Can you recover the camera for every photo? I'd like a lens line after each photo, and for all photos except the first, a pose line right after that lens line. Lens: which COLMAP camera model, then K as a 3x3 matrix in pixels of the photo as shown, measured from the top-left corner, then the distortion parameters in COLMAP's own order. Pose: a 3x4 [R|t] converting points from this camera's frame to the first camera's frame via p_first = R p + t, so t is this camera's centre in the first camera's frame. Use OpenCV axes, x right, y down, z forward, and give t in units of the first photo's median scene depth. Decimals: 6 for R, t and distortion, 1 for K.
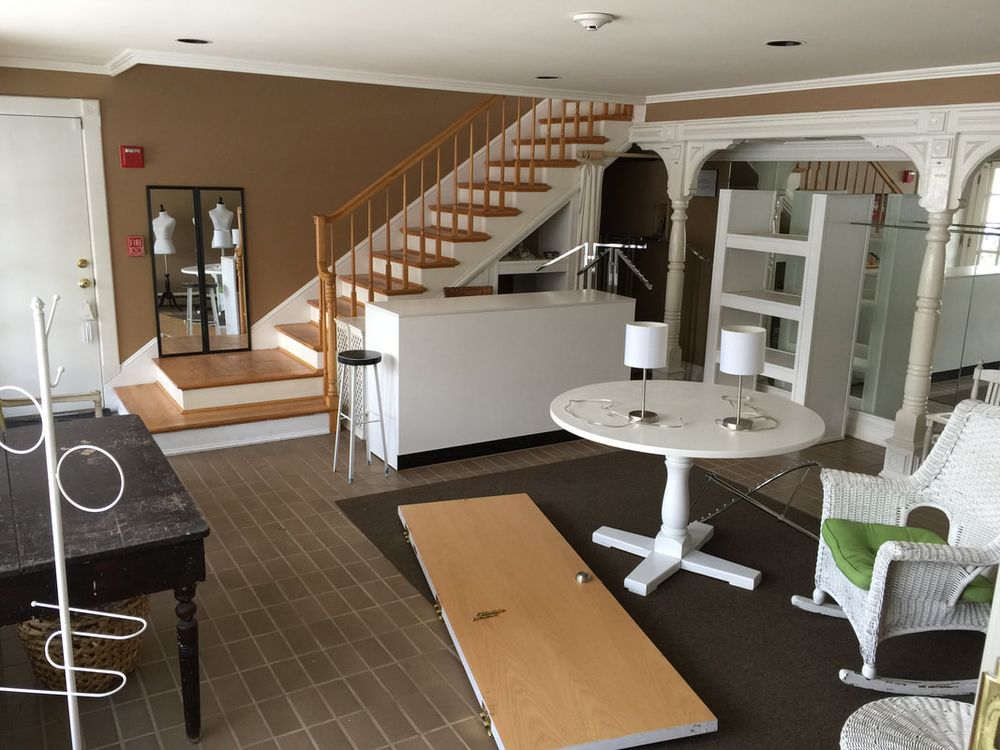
lens RADIAL K [[842.3, 0, 500.0], [0, 842.3, 375.0], [0, 0, 1]] dist [0.000068, -0.006464]
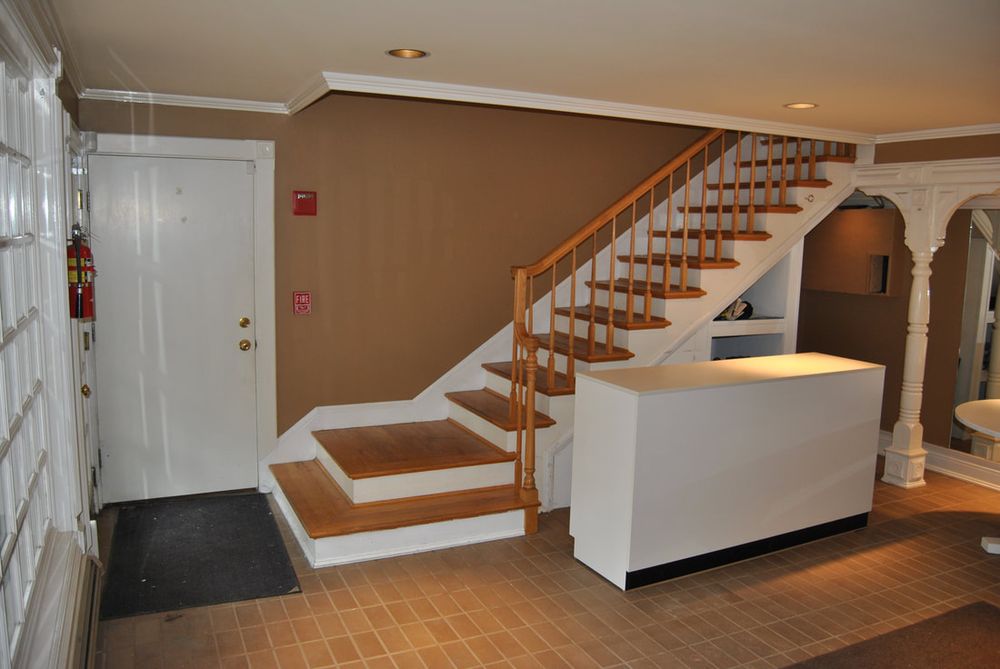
lens RADIAL K [[799.0, 0, 500.0], [0, 799.0, 334.5], [0, 0, 1]] dist [-0.136925, 0.003732]
pose [[0.994627, 0.007012, -0.103287, -0.137366], [-0.017518, 0.994715, -0.101167, -0.039817], [0.102032, 0.102432, 0.989493, 0.205013]]
